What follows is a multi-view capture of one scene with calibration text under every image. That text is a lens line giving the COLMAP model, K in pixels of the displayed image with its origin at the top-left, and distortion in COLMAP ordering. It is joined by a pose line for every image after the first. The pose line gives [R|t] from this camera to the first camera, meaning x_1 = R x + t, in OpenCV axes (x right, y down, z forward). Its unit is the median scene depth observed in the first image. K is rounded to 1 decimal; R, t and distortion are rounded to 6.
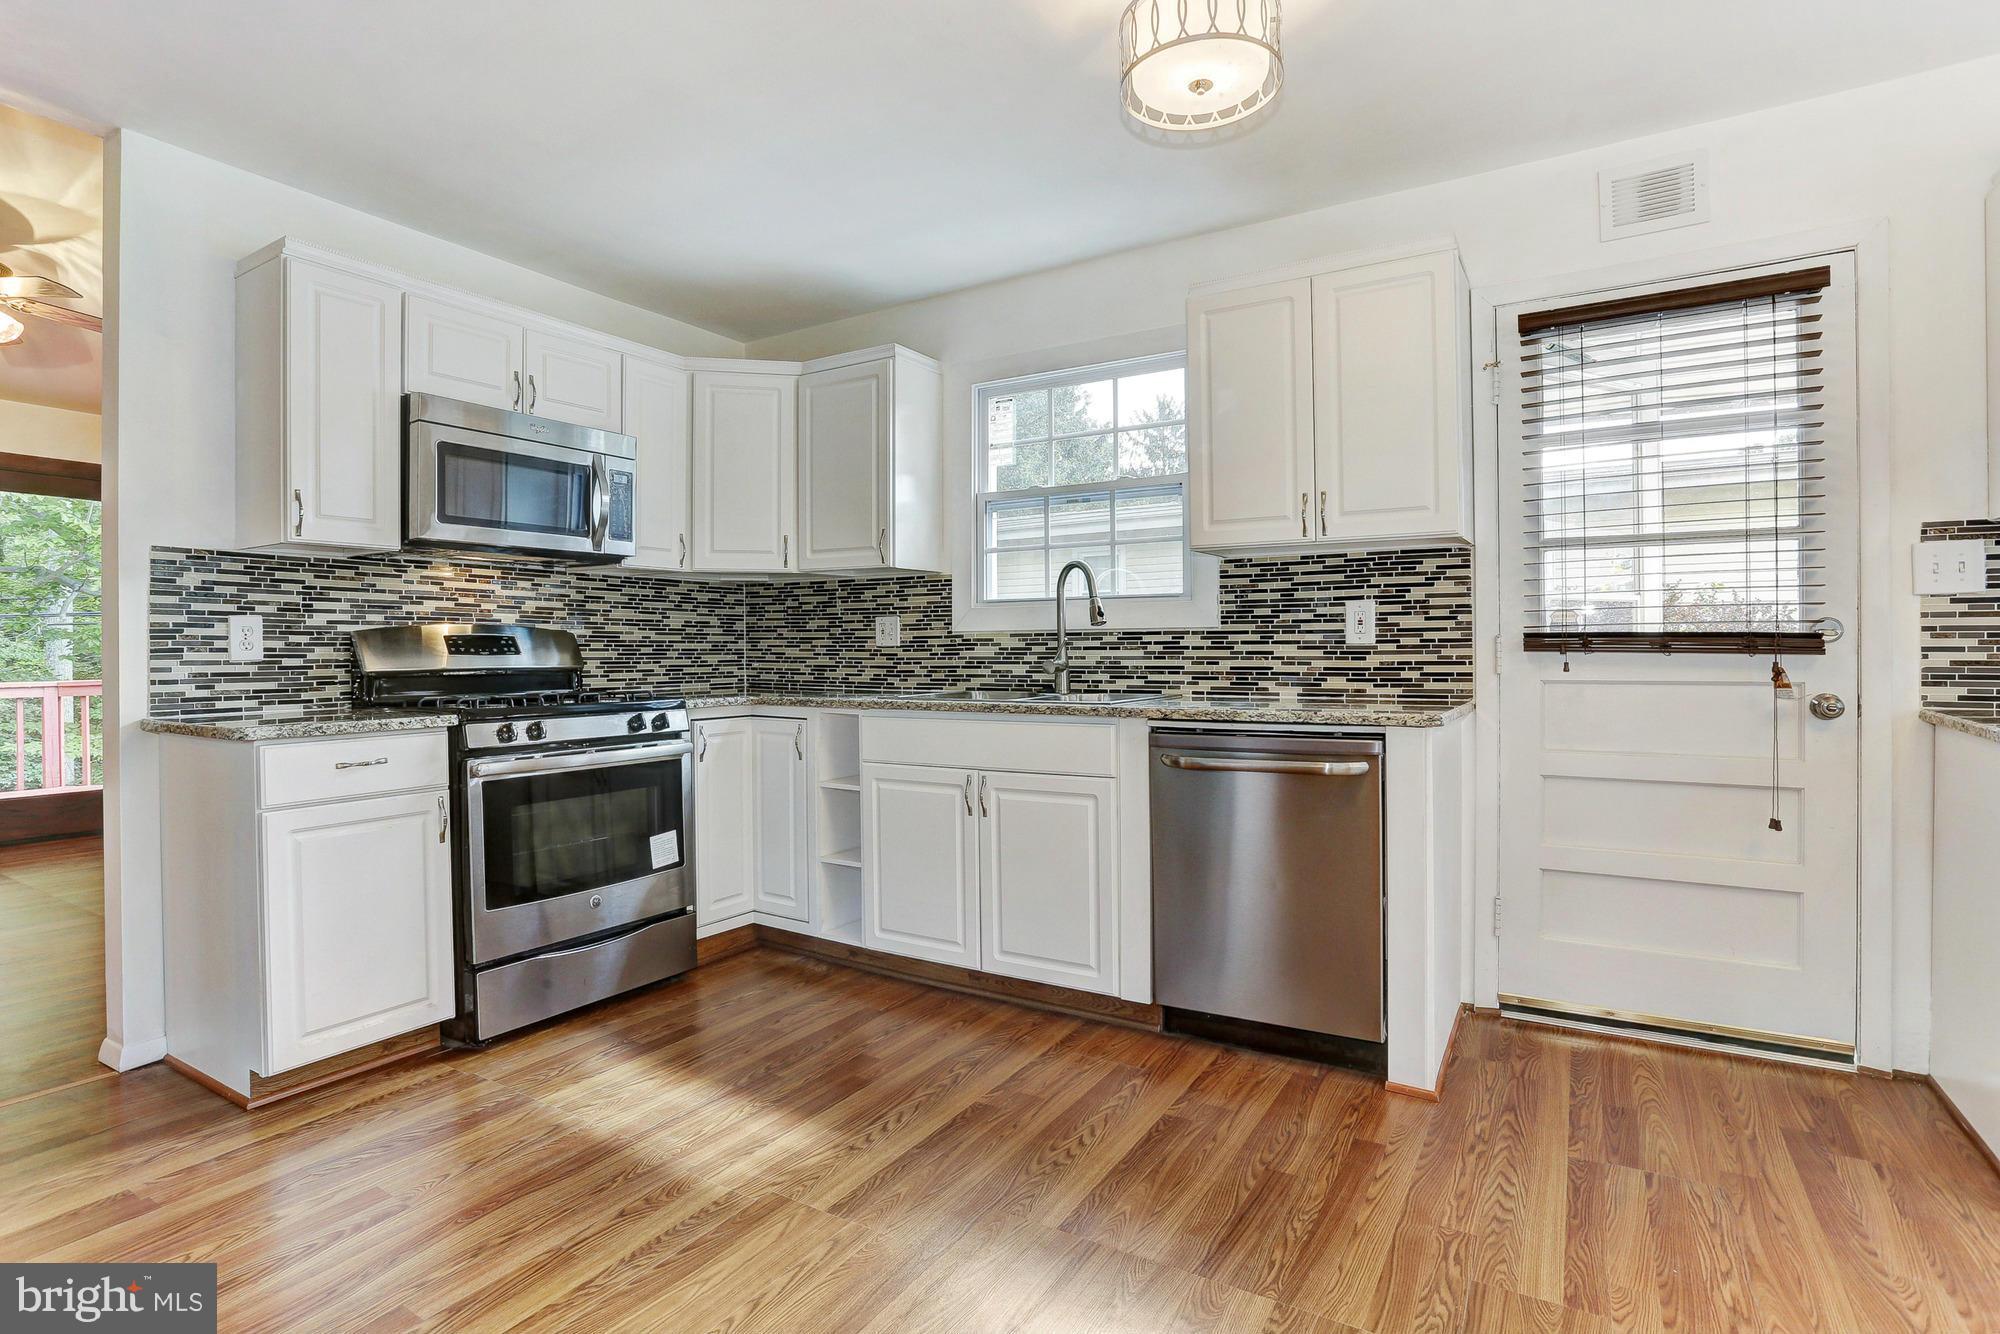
lens RADIAL K [[985.7, 0, 991.8], [0, 985.7, 653.2], [0, 0, 1]] dist [-0.078015, 0.039690]
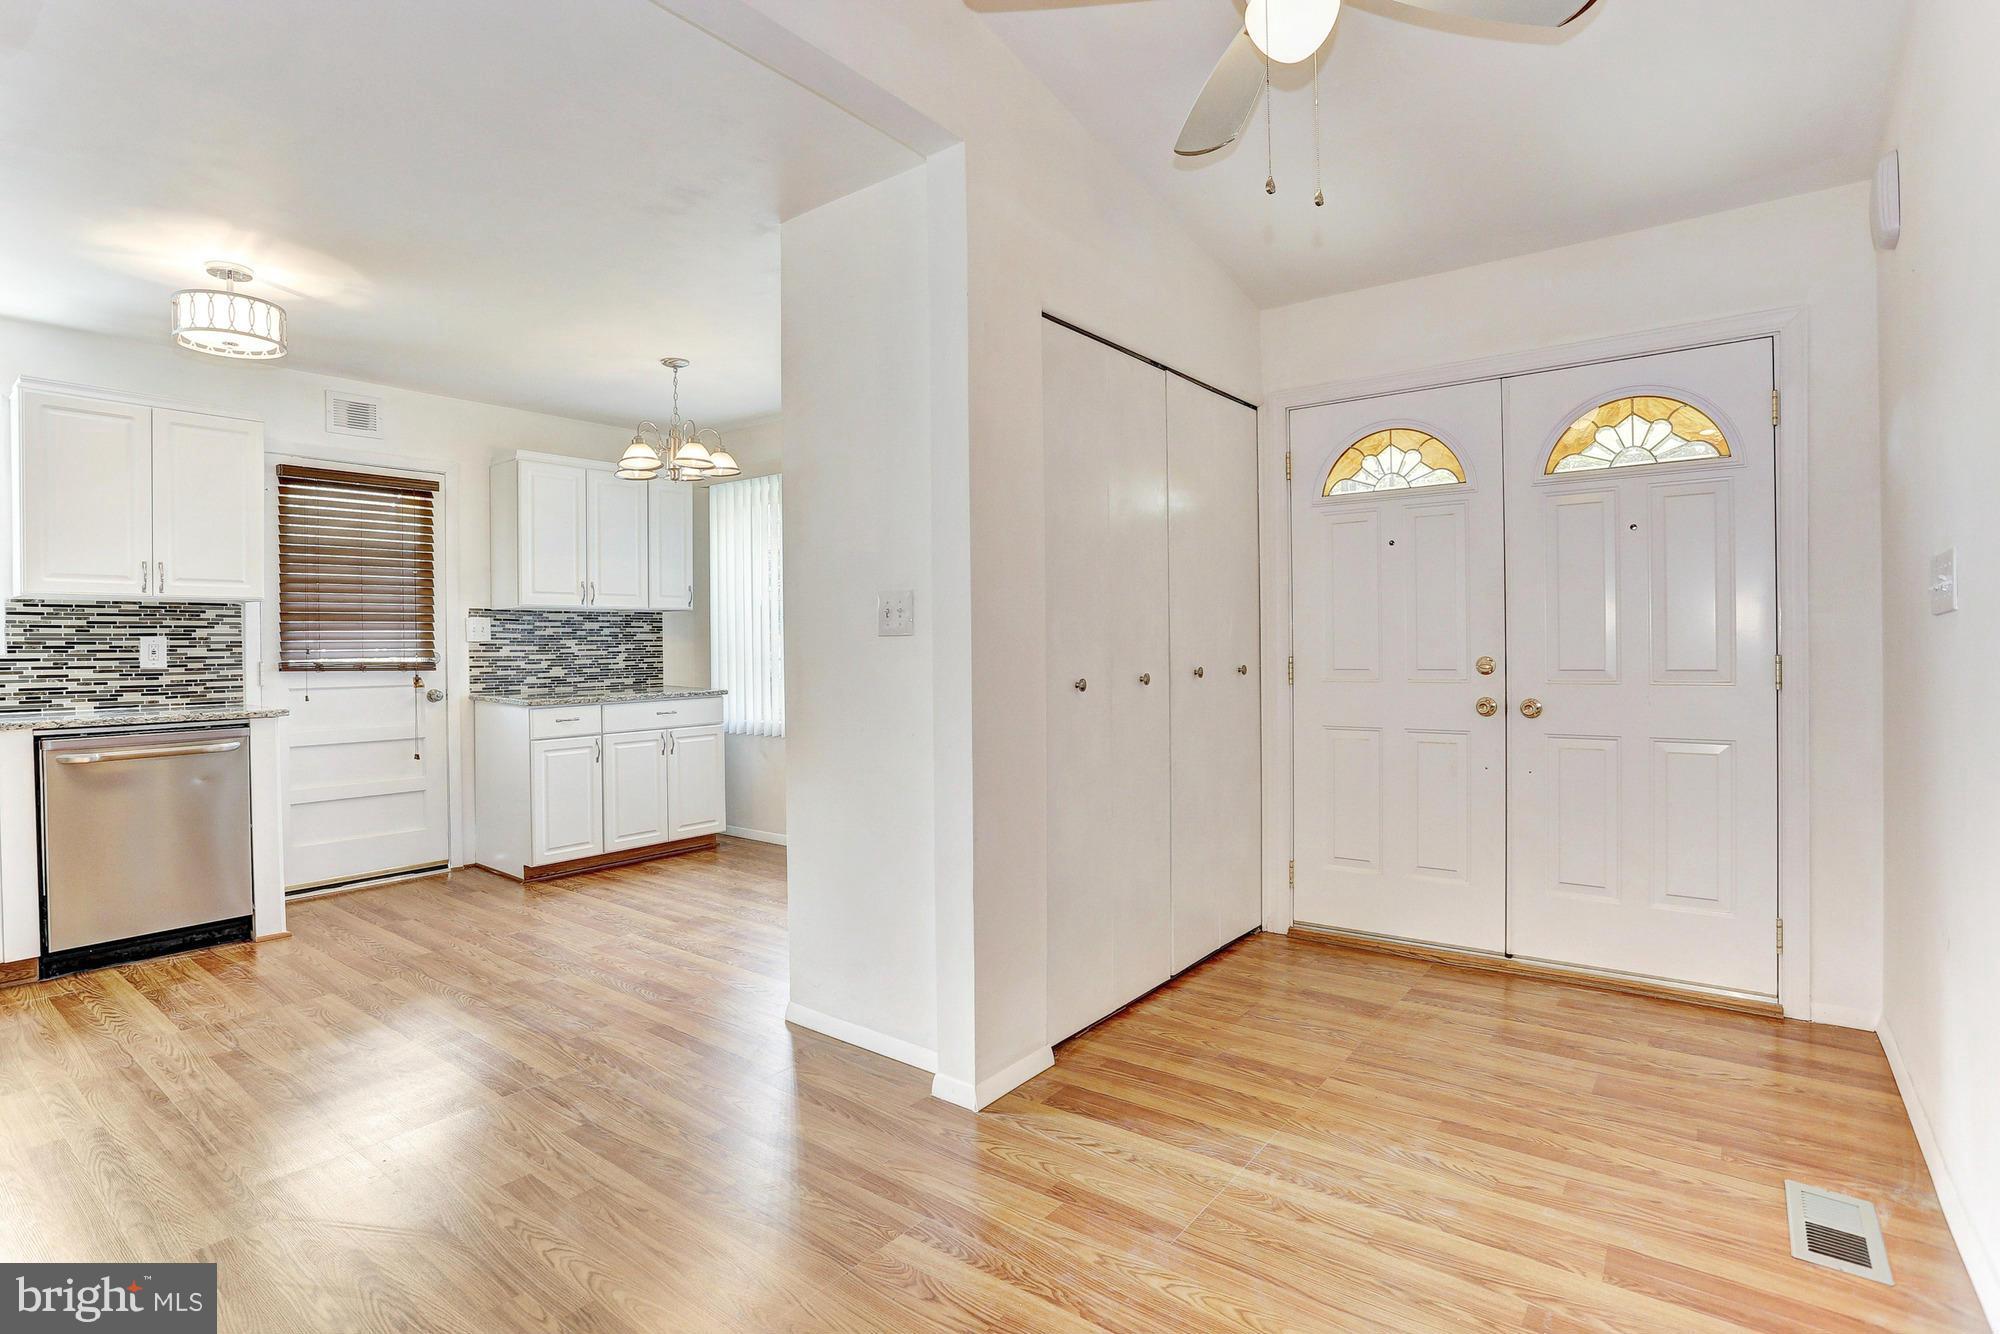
lens RADIAL K [[983.3, 0, 970.1], [0, 983.3, 651.1], [0, 0, 1]] dist [-0.044542, 0.024837]
pose [[0.132945, 0.001546, 0.991122, -0.825012], [0.013901, 0.999898, -0.003424, -0.012686], [-0.991026, 0.014233, 0.132910, -0.330530]]
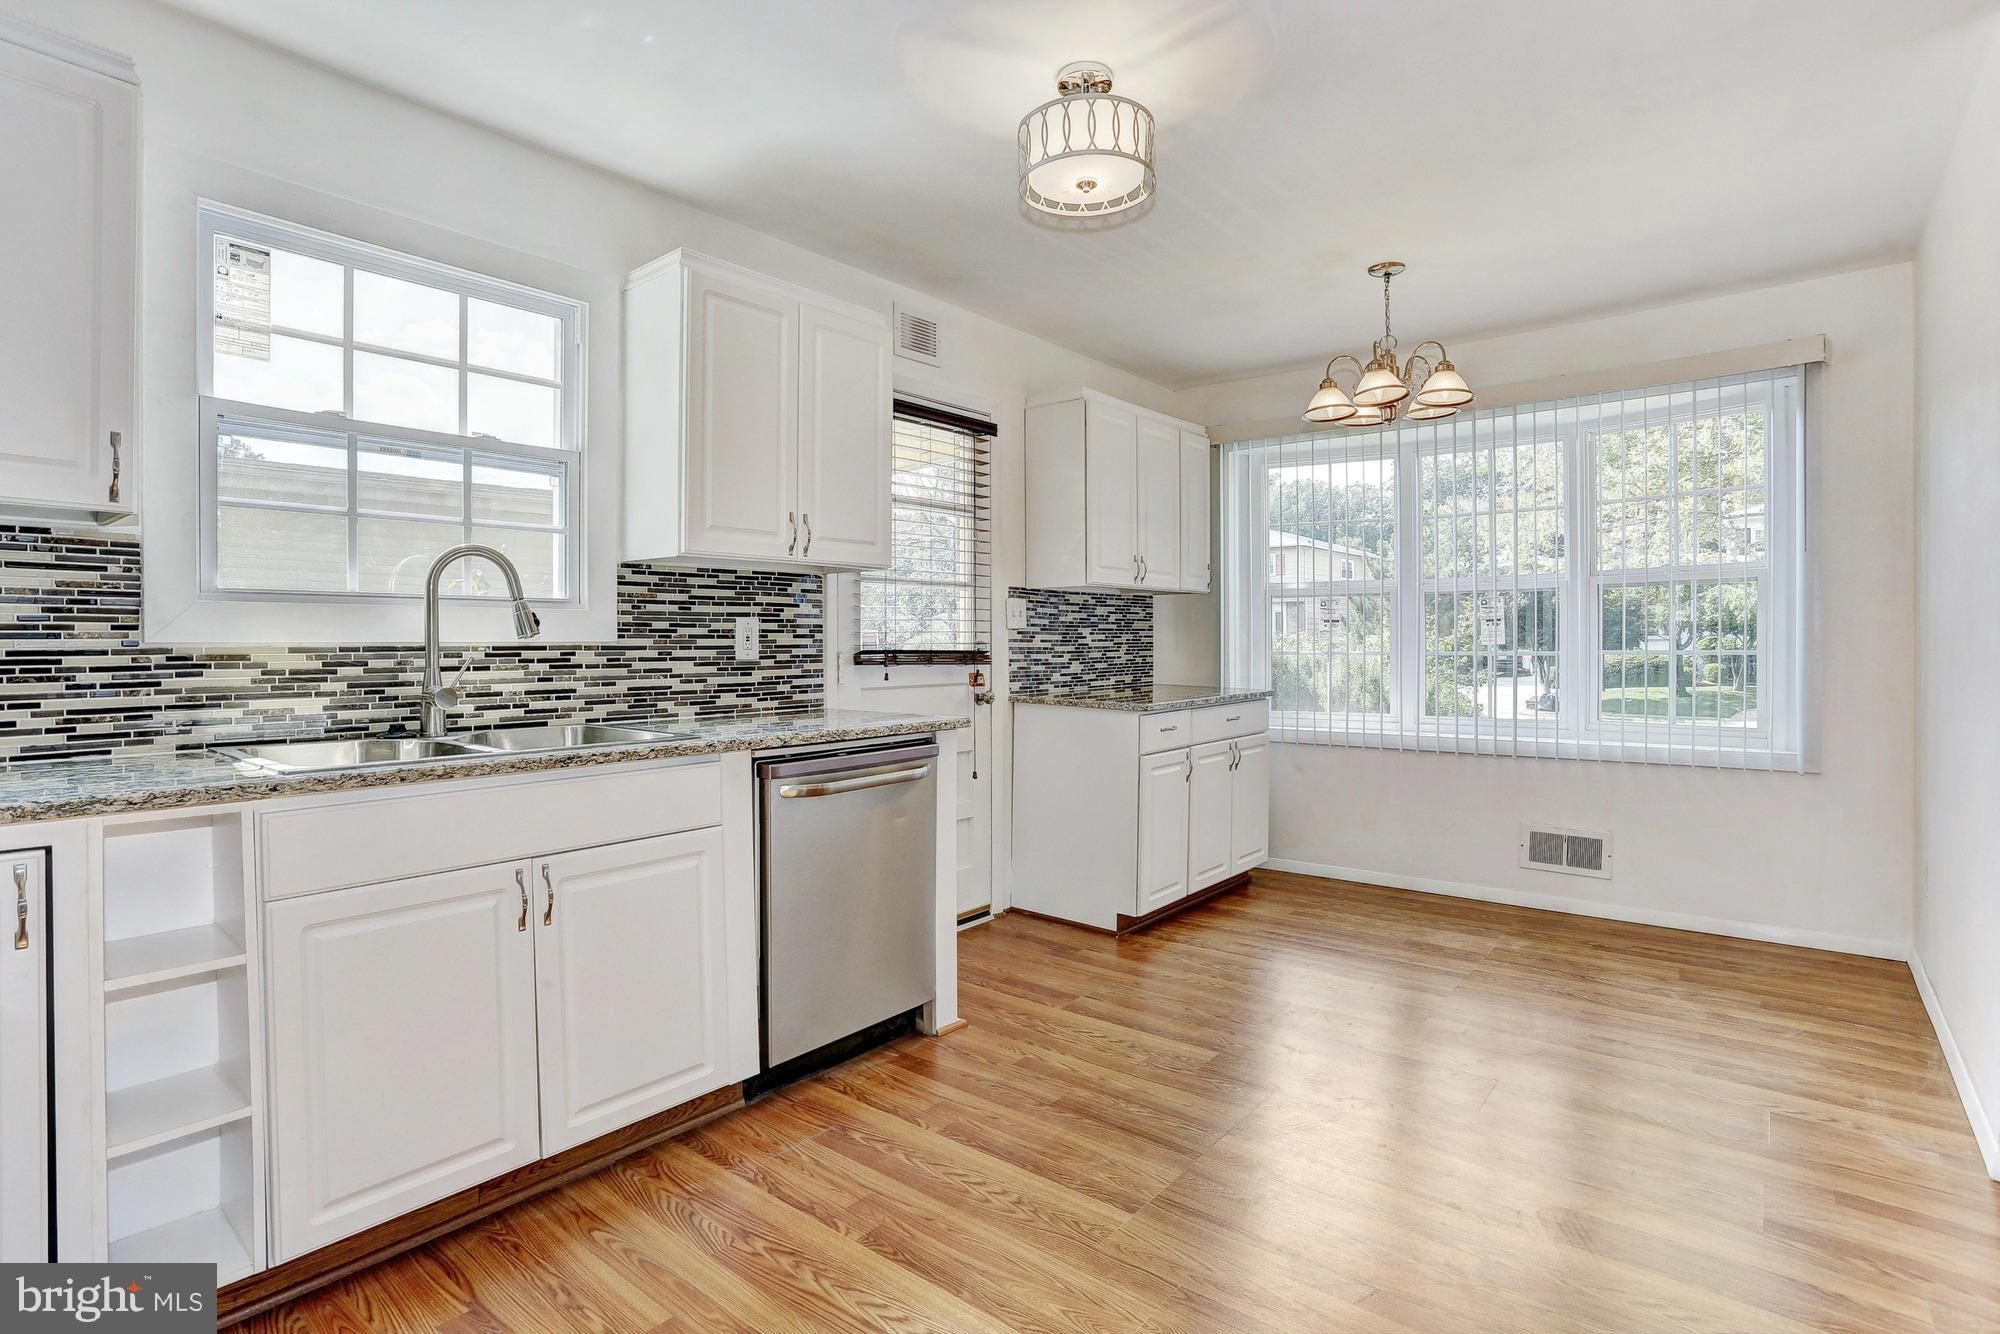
lens RADIAL K [[985.7, 0, 991.8], [0, 985.7, 653.2], [0, 0, 1]] dist [-0.078015, 0.039690]
pose [[0.142103, -0.003855, 0.989844, -0.605813], [0.008179, 0.999963, 0.002720, -0.017243], [-0.989818, 0.007710, 0.142130, 0.599633]]
